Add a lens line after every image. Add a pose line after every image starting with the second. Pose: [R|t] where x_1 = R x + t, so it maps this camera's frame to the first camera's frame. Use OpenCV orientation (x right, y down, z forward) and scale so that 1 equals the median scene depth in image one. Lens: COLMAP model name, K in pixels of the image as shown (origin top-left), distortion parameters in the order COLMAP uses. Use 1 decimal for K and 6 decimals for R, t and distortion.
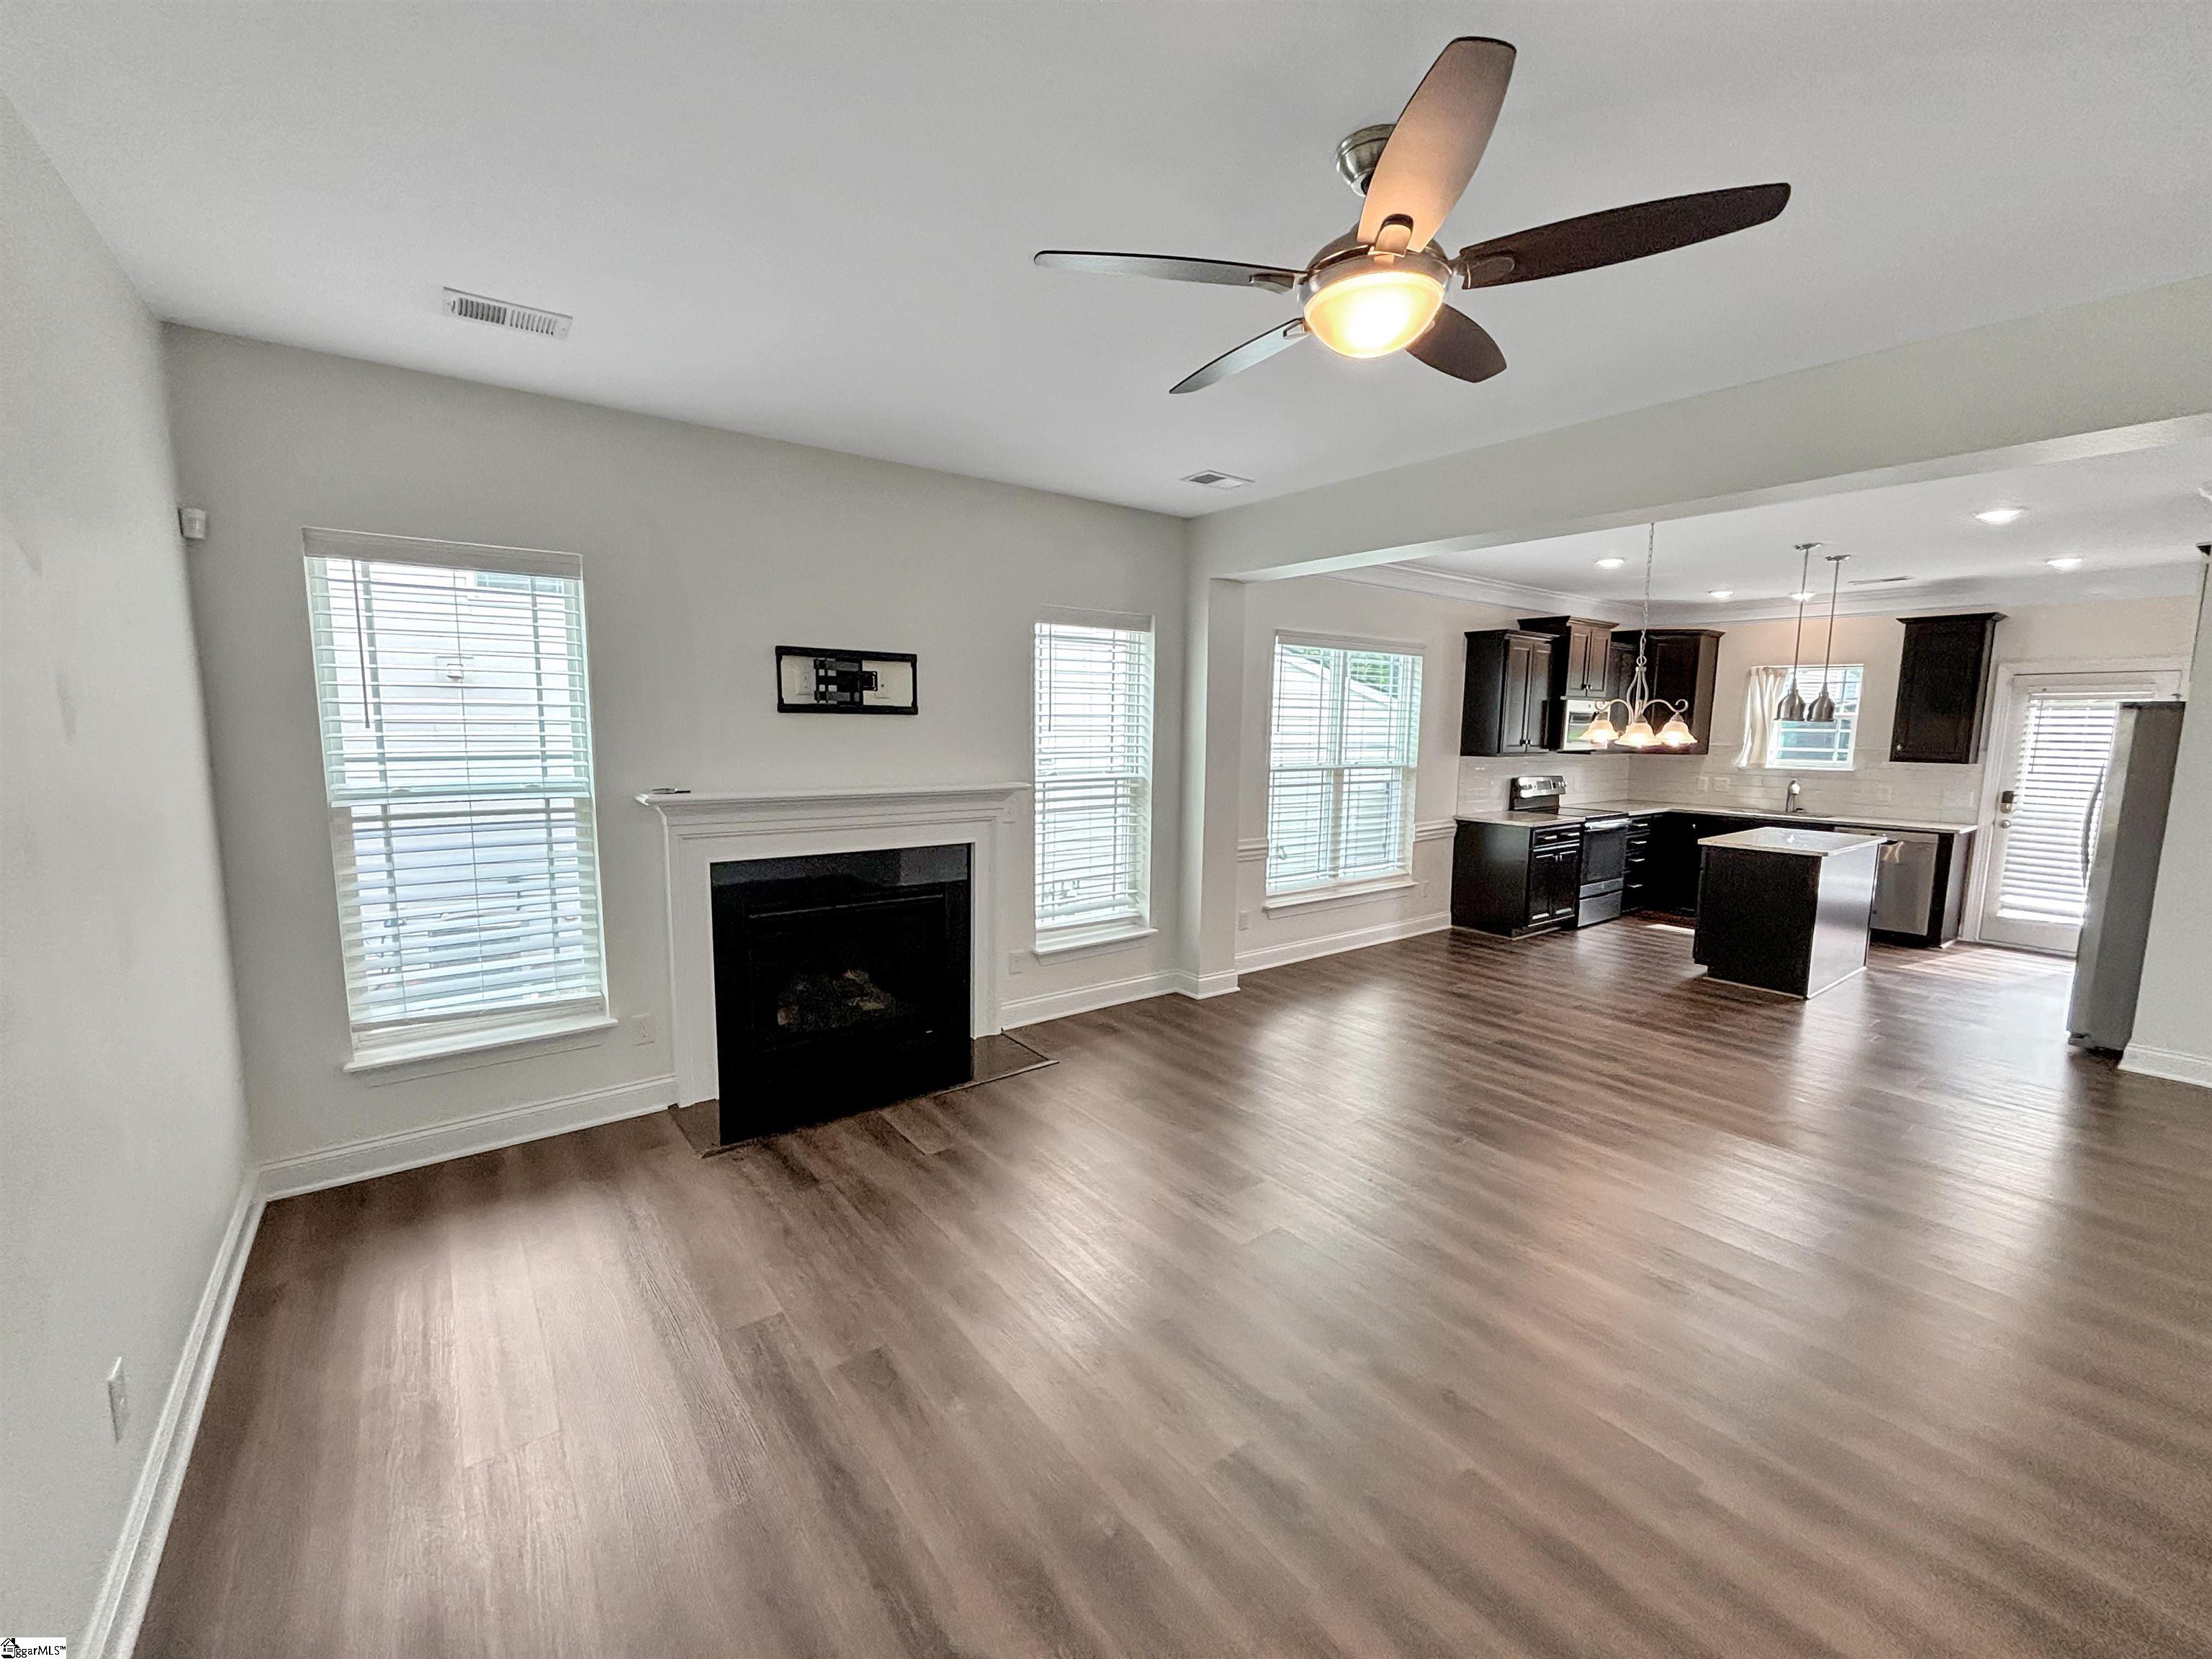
lens RADIAL K [[917.4, 0, 1099.6], [0, 917.4, 836.0], [0, 0, 1]] dist [0.002222, 0.000494]
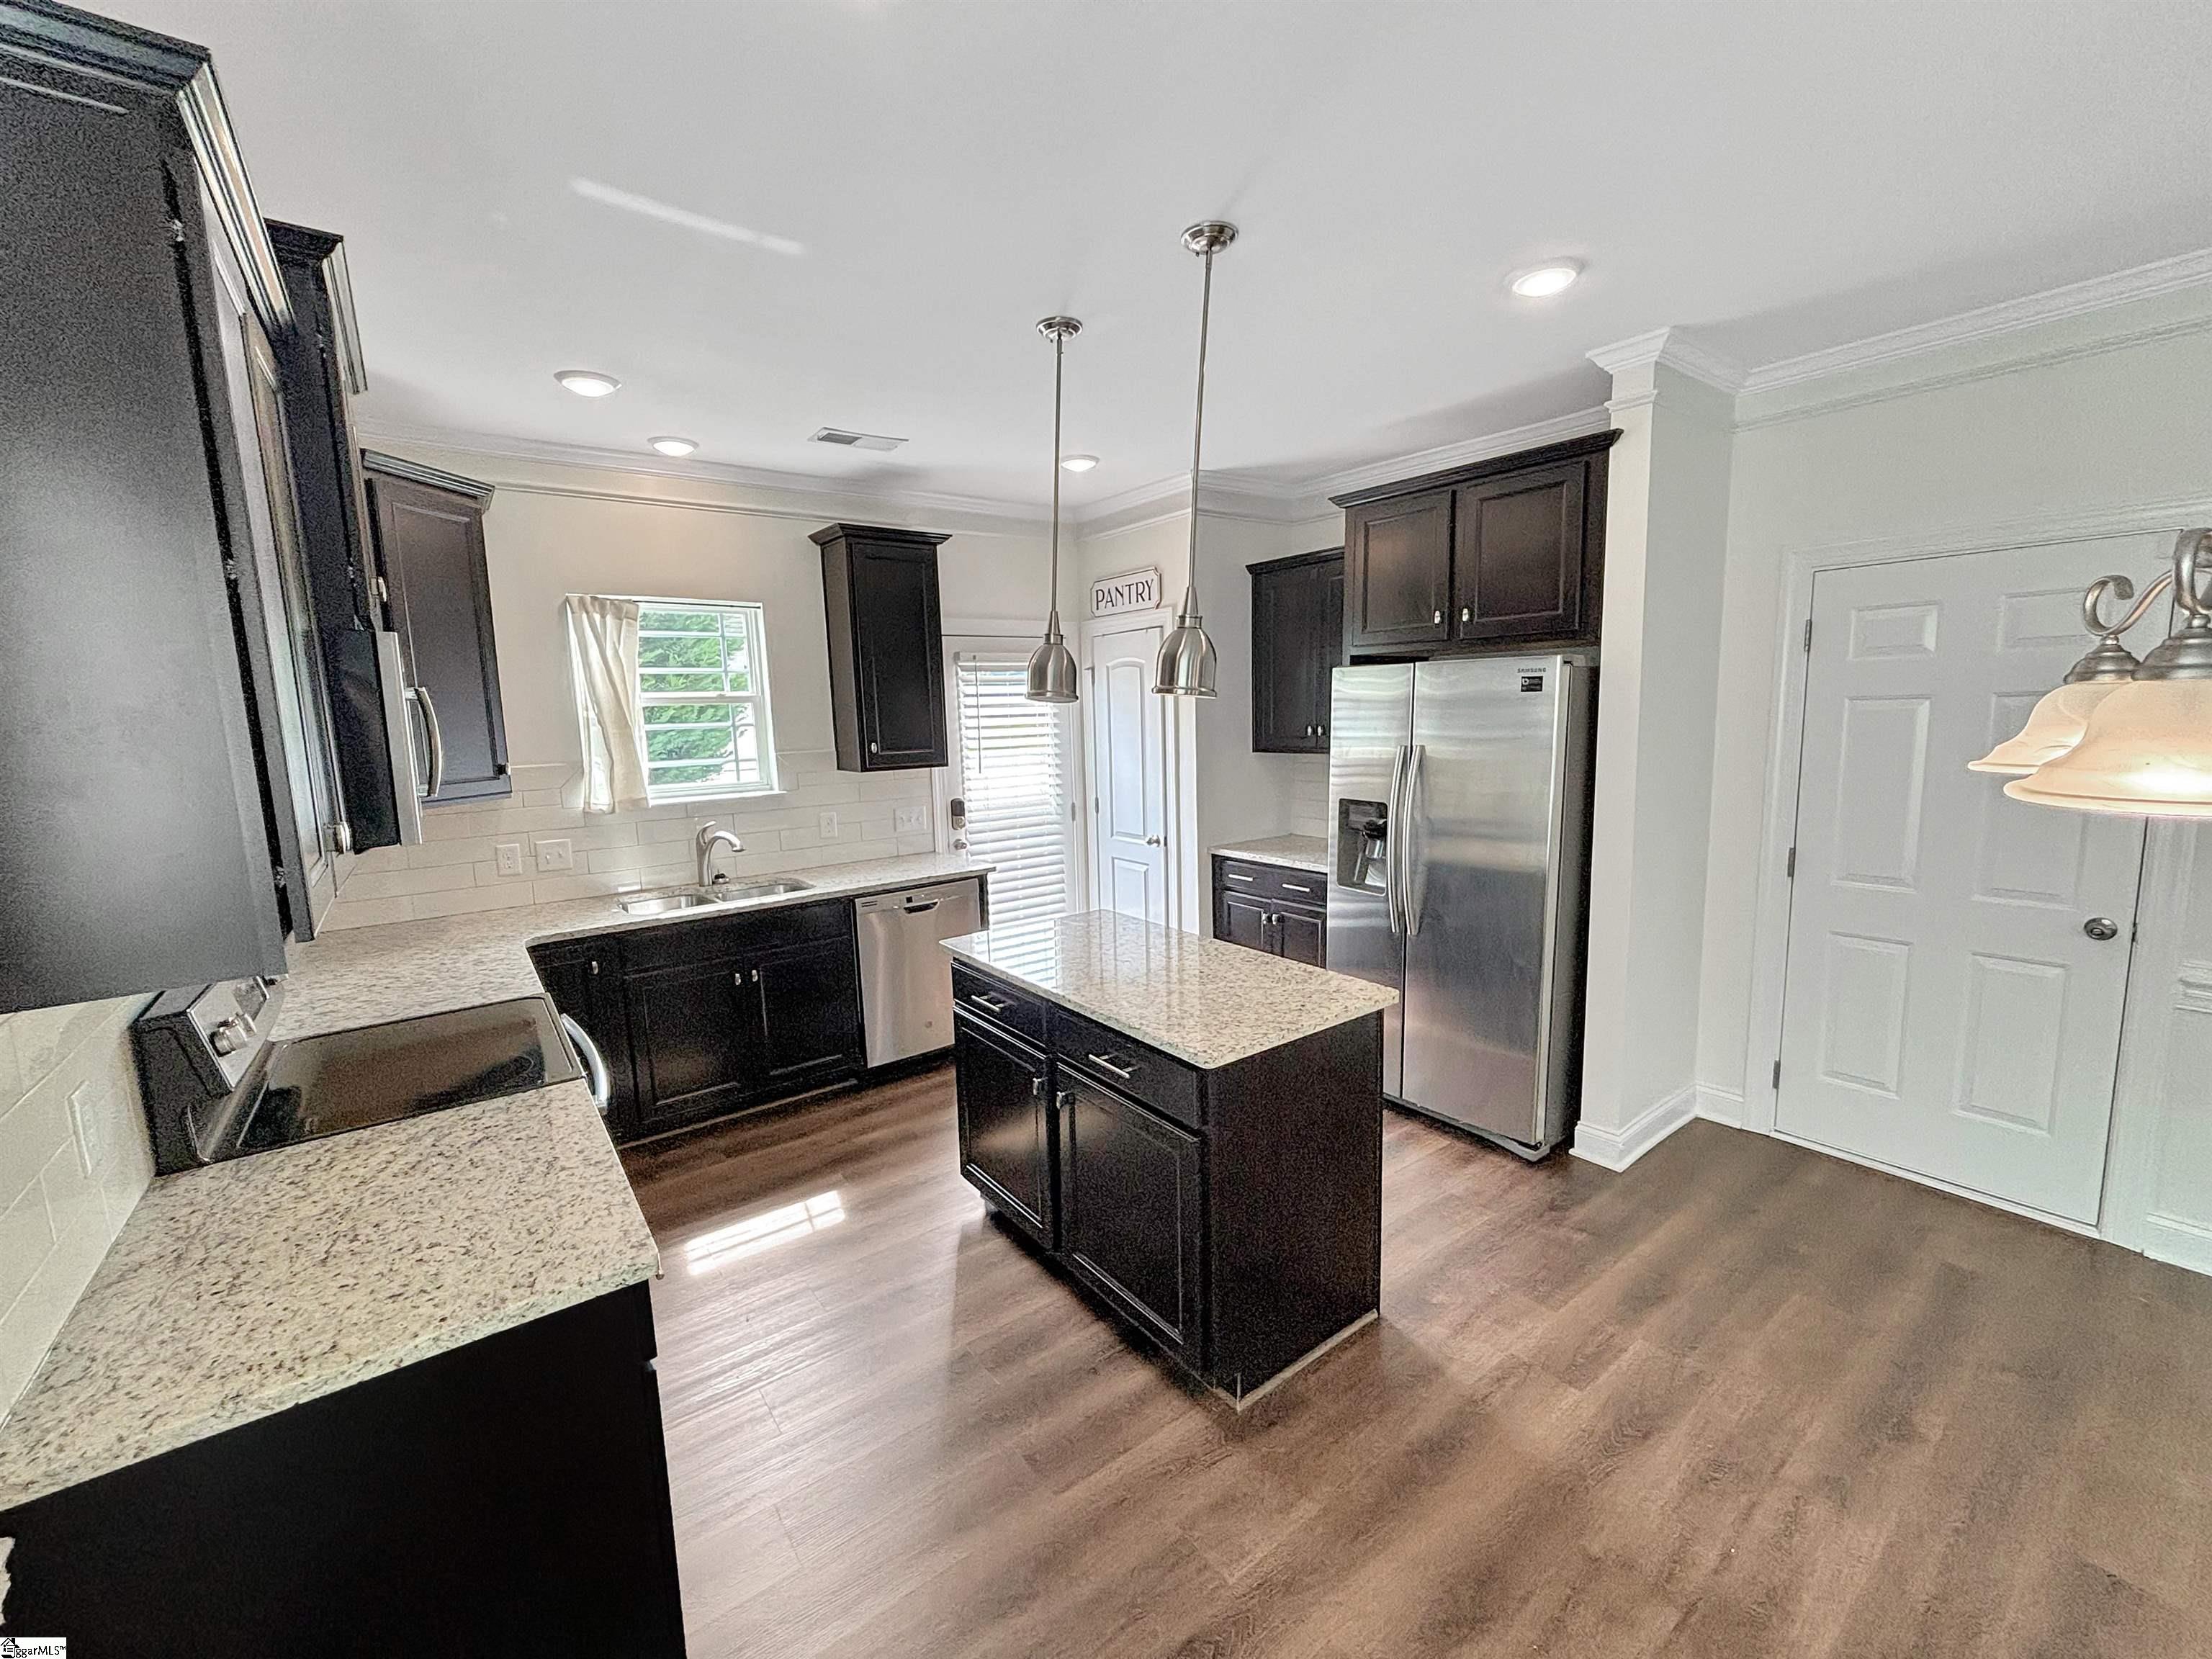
lens RADIAL K [[905.8, 0, 1106.0], [0, 905.8, 829.5], [0, 0, 1]] dist [0.002942, 0.000412]
pose [[-0.003705, -0.147800, 0.989010, 0.307475], [0.152186, 0.977413, 0.146637, -0.118065], [-0.988345, 0.151057, 0.018871, 0.928598]]
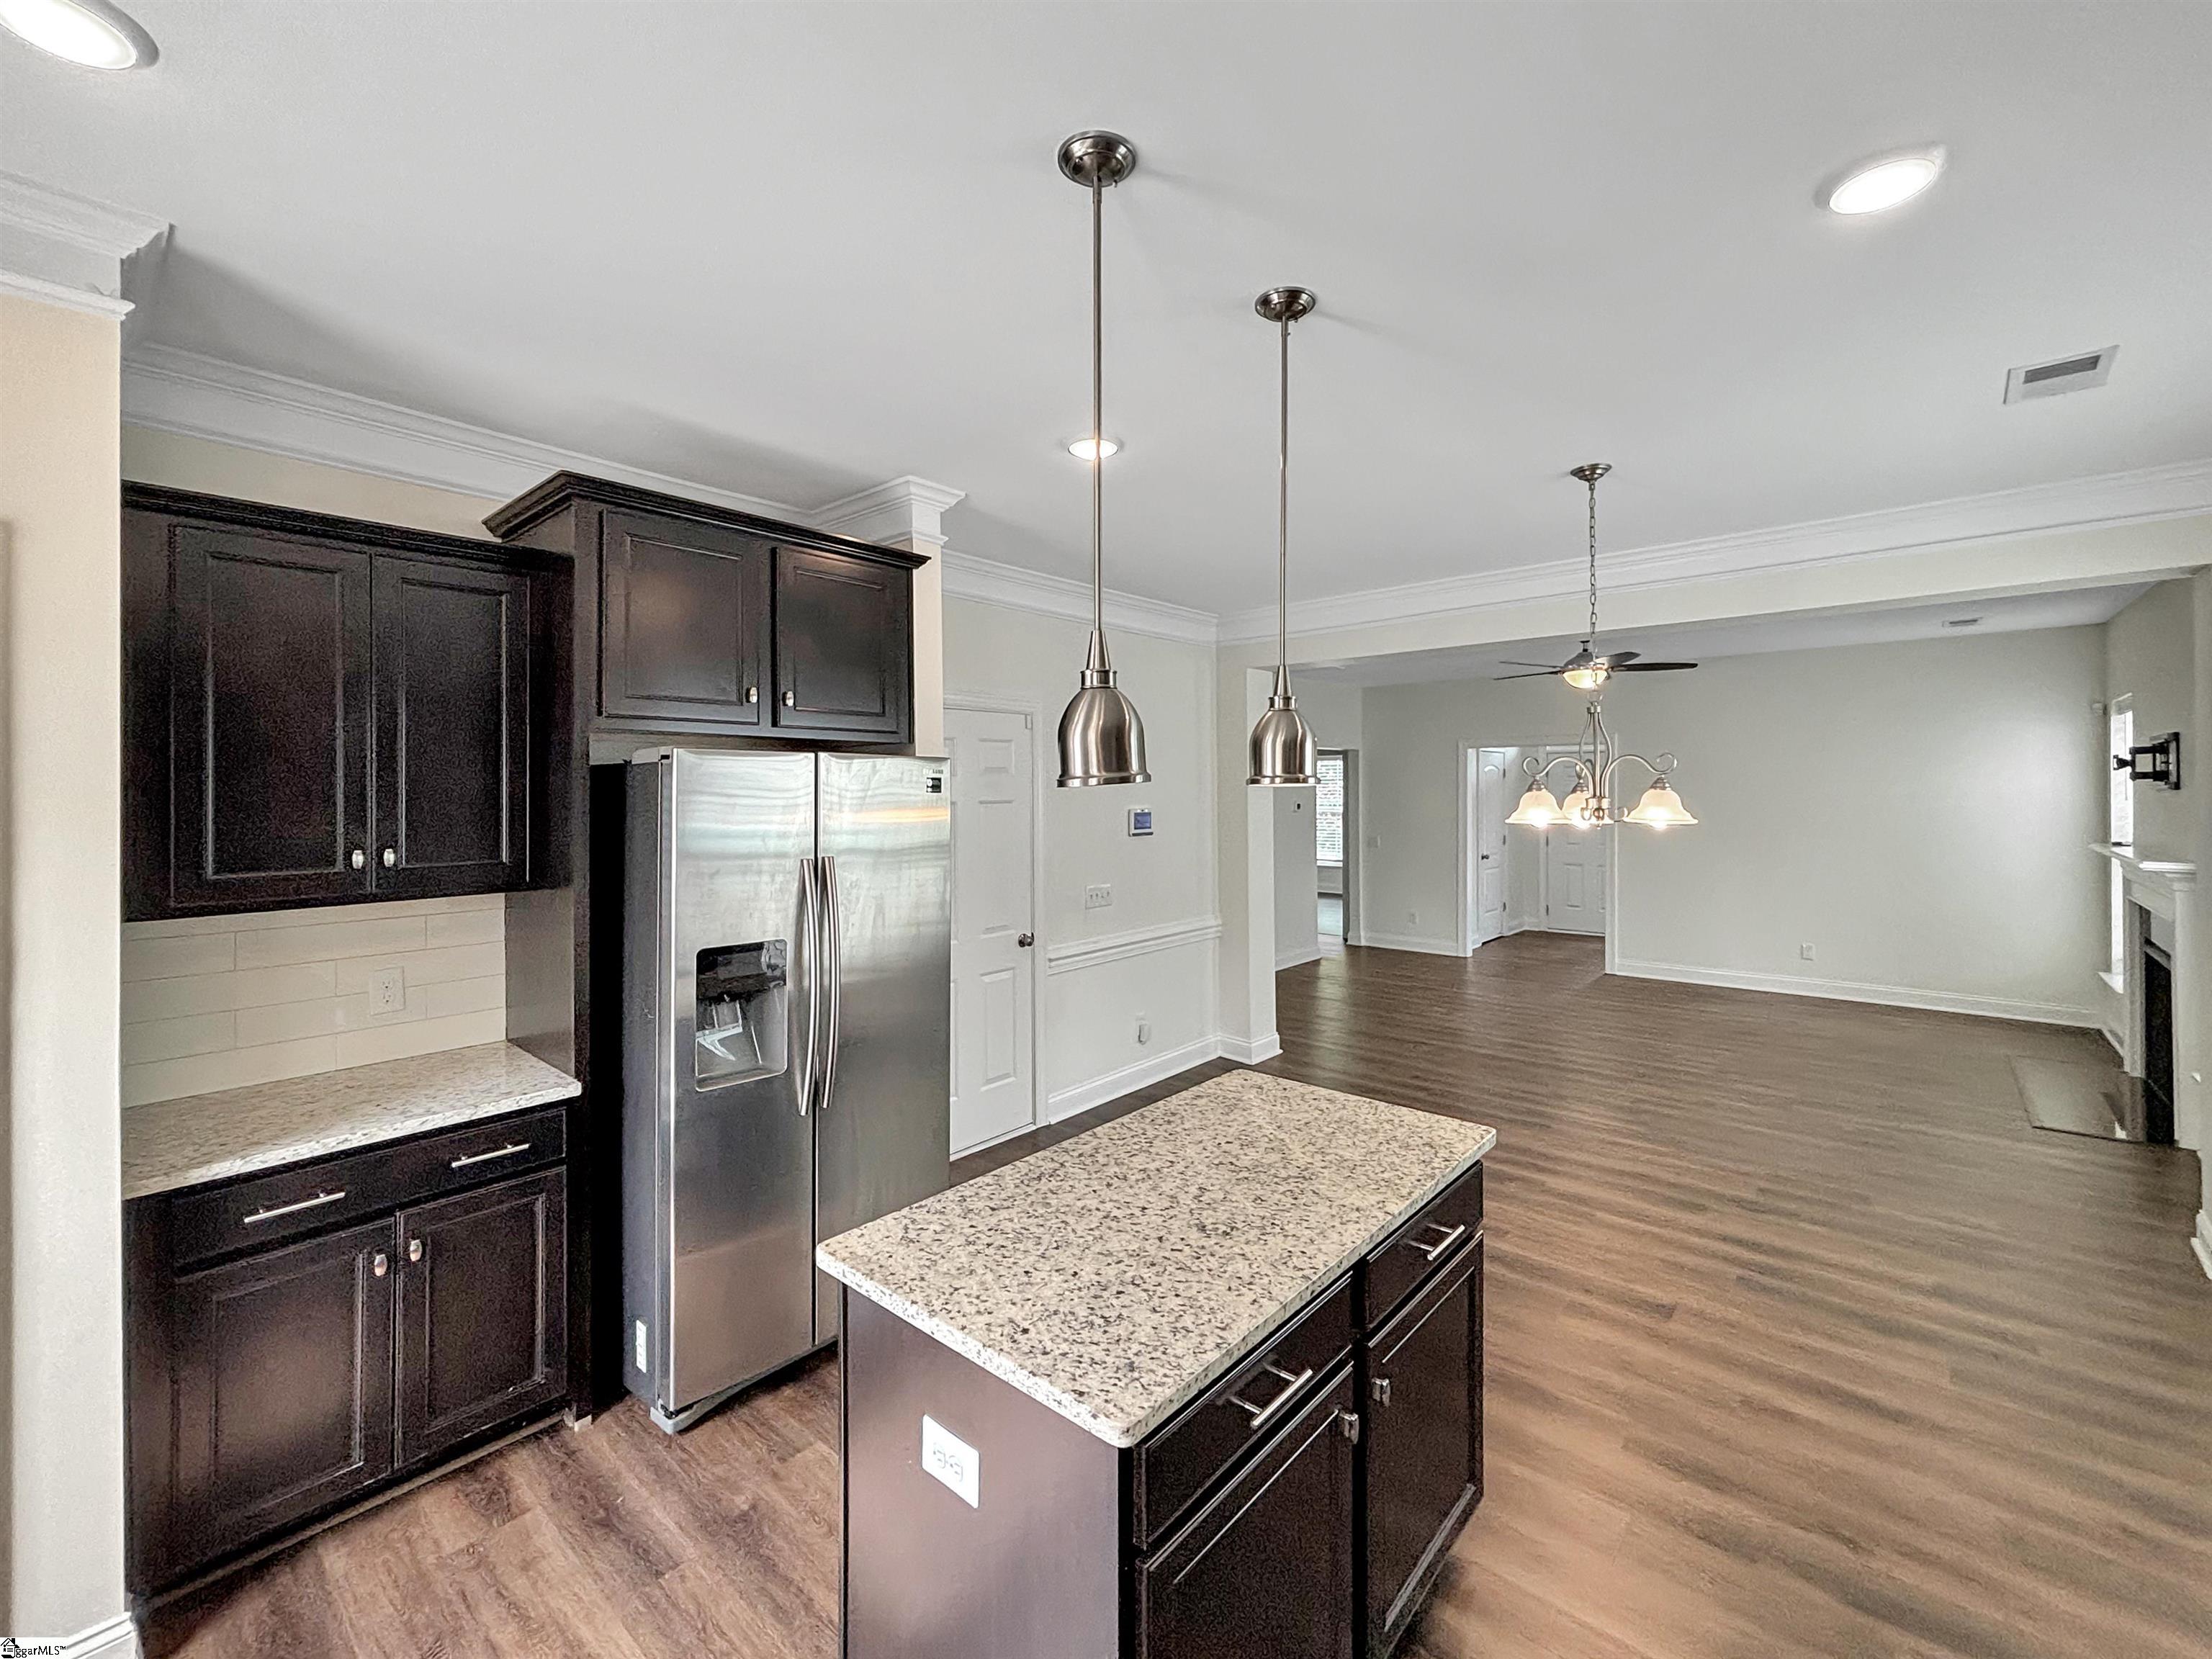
lens RADIAL K [[917.4, 0, 1099.6], [0, 917.4, 836.0], [0, 0, 1]] dist [0.002222, 0.000494]
pose [[-0.981990, 0.004381, -0.188884, 0.784423], [-0.028560, 0.984801, 0.171323, -0.145759], [0.186764, 0.173632, -0.966939, 1.174040]]
